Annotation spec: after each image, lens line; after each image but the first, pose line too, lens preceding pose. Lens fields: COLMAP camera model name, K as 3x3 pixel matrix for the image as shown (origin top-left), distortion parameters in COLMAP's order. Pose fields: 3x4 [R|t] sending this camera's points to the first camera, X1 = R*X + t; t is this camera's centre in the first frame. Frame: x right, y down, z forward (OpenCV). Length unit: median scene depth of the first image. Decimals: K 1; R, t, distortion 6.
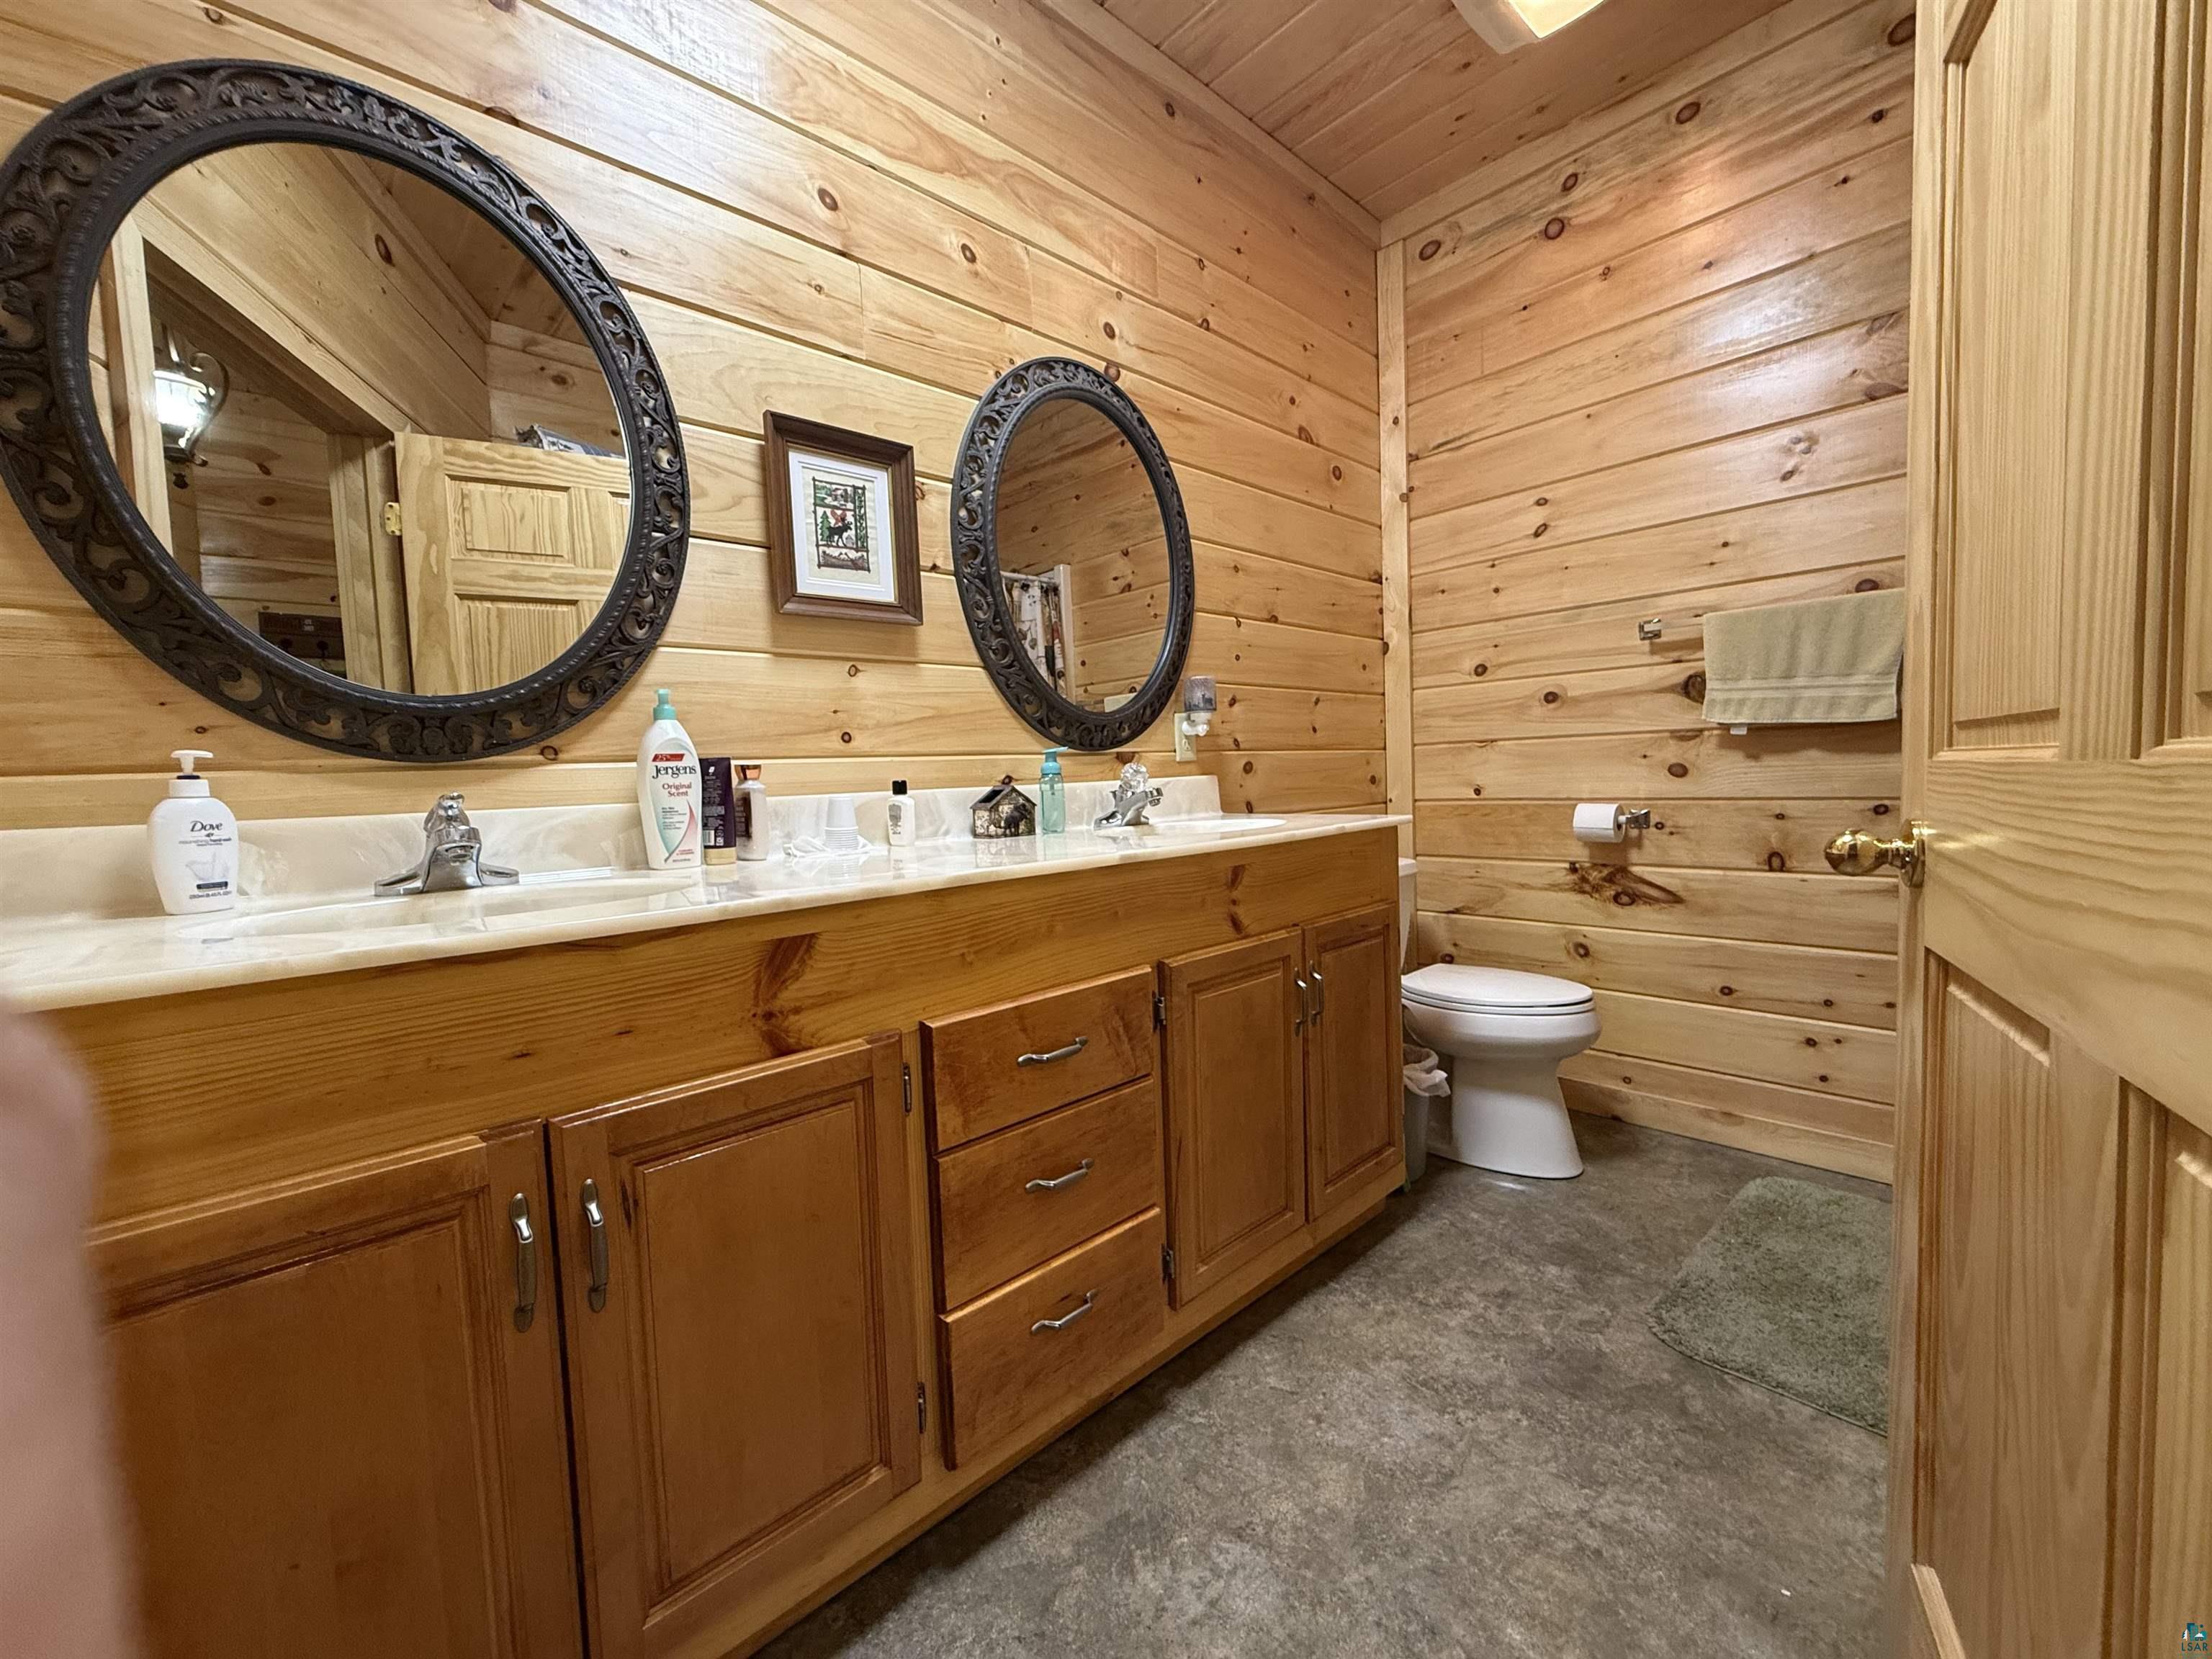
lens RADIAL K [[881.8, 0, 1098.4], [0, 881.8, 834.2], [0, 0, 1]] dist [-0.000547, -0.000017]
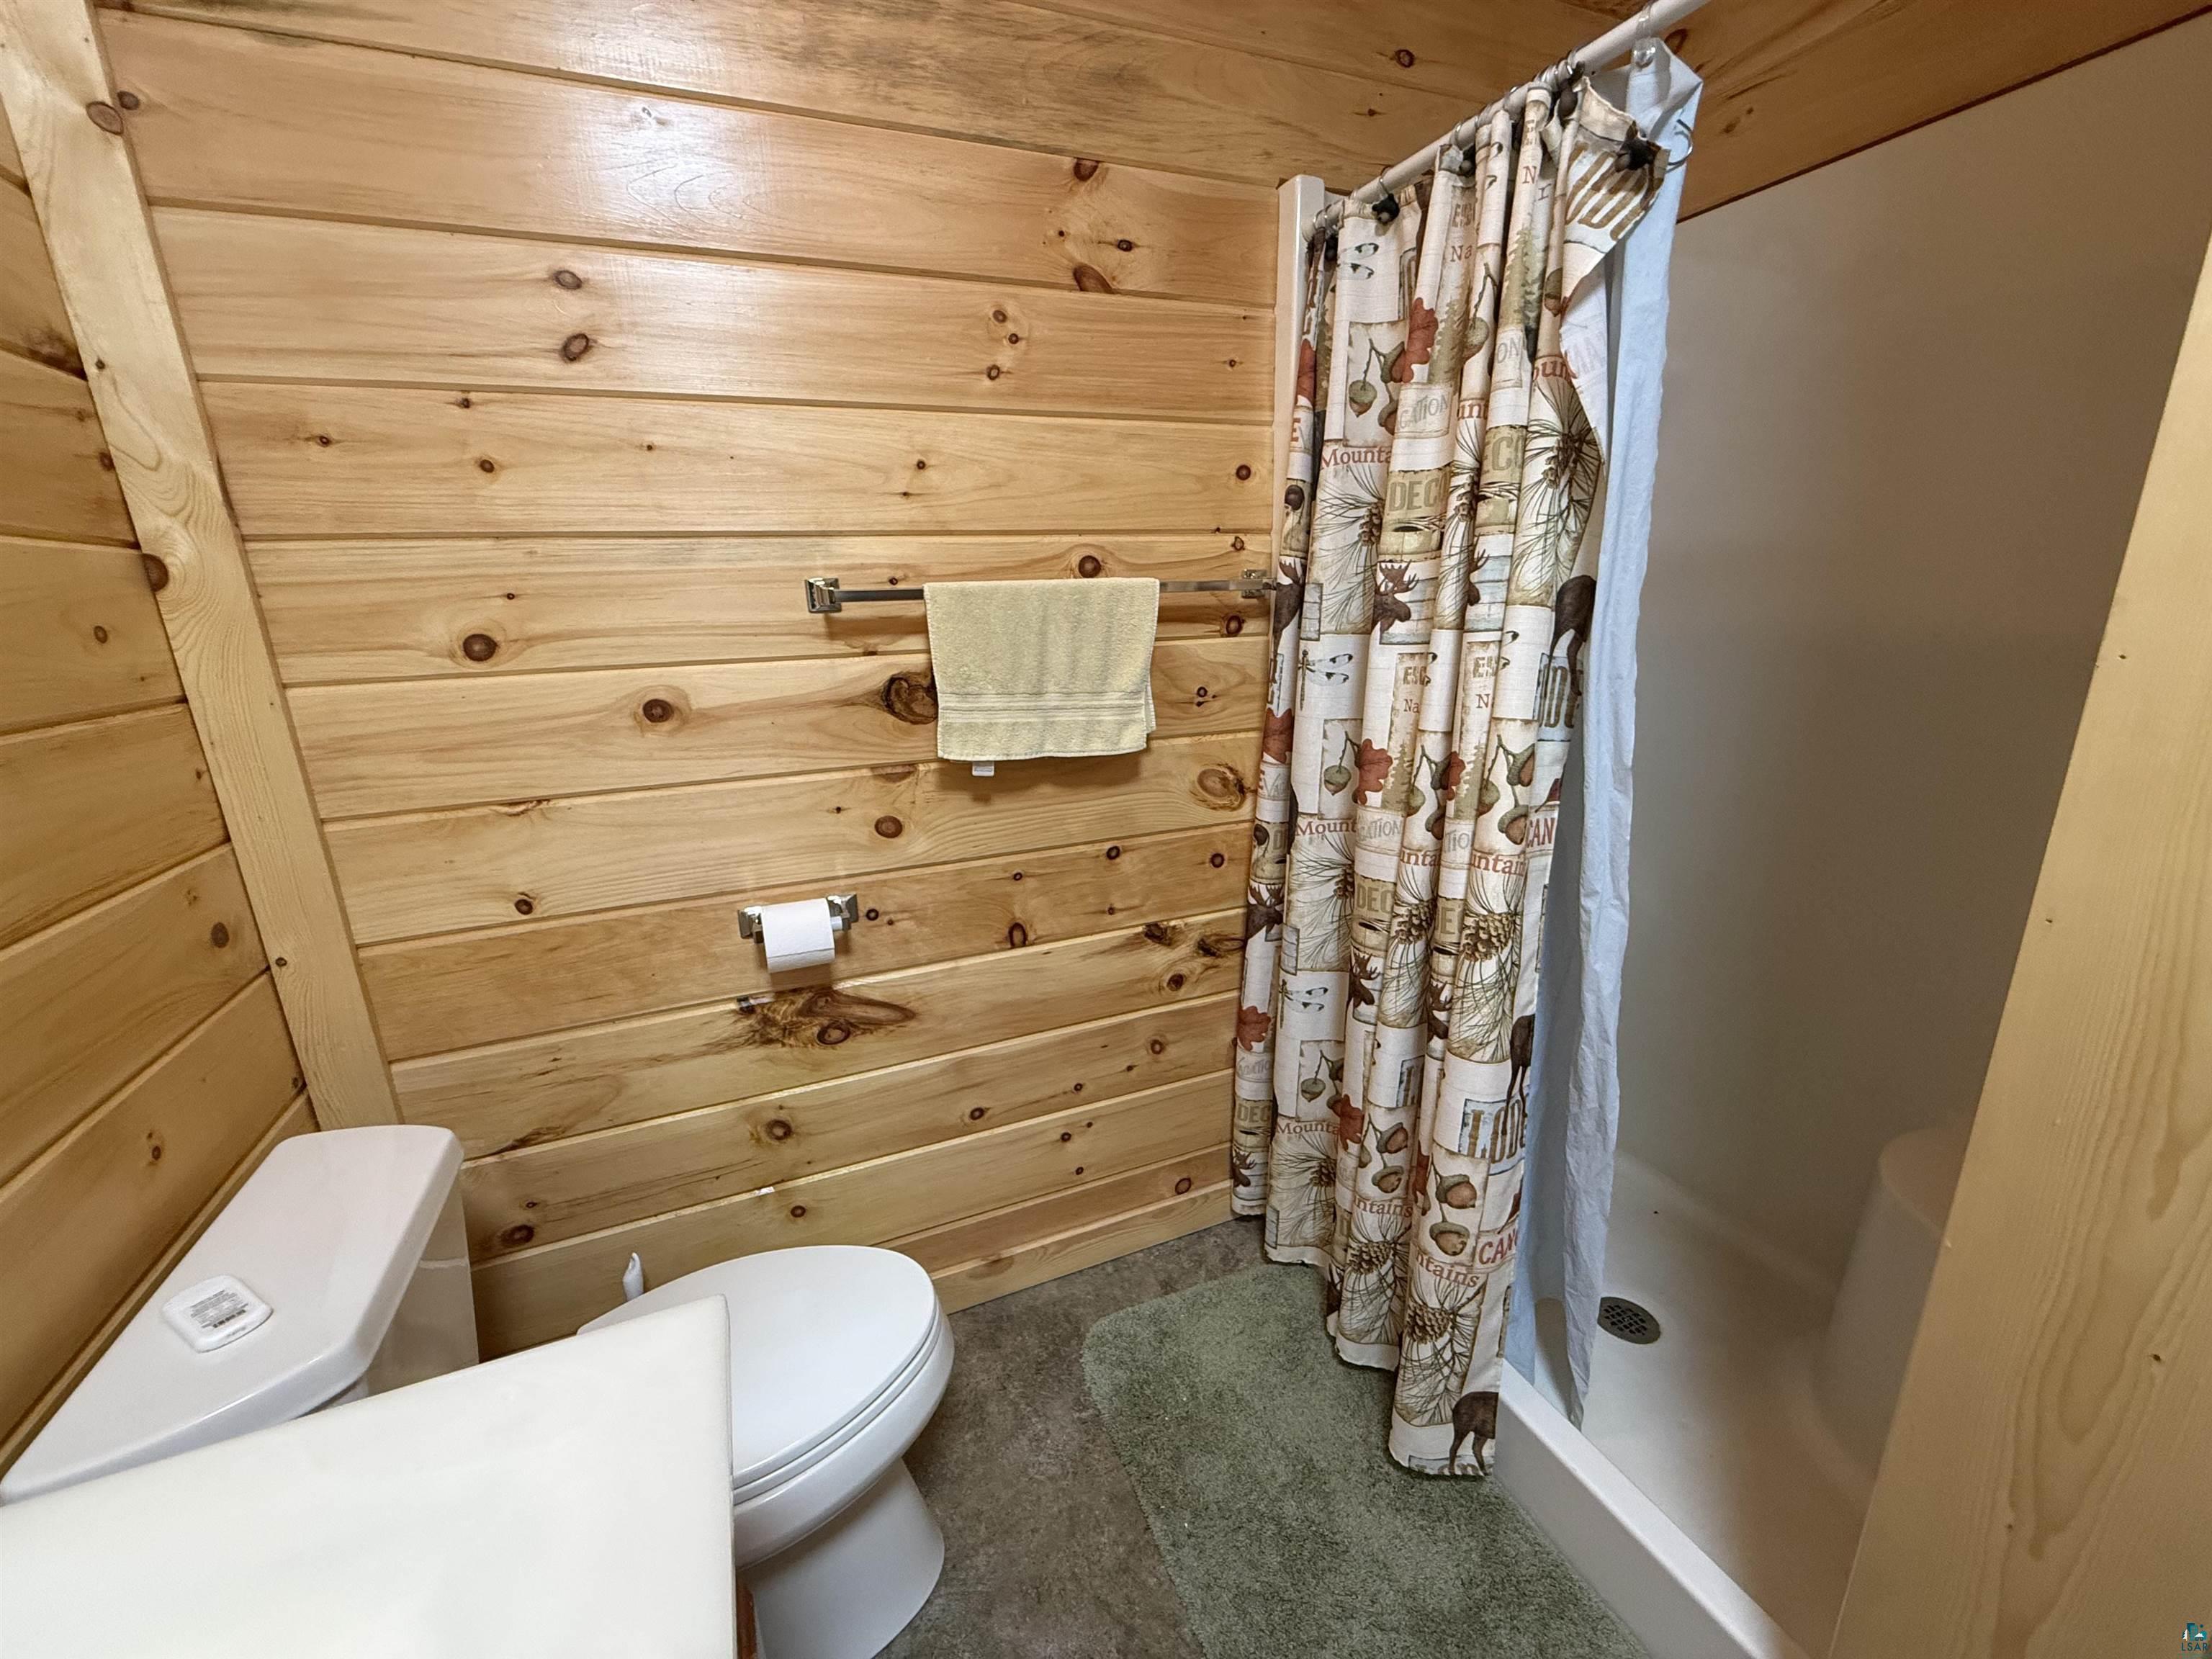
lens RADIAL K [[881.8, 0, 1098.4], [0, 881.8, 834.2], [0, 0, 1]] dist [-0.000547, -0.000017]
pose [[0.343606, -0.224268, 0.911942, 0.121909], [0.079804, 0.974527, 0.209590, -0.173615], [-0.935717, 0.000760, 0.352751, 0.587971]]
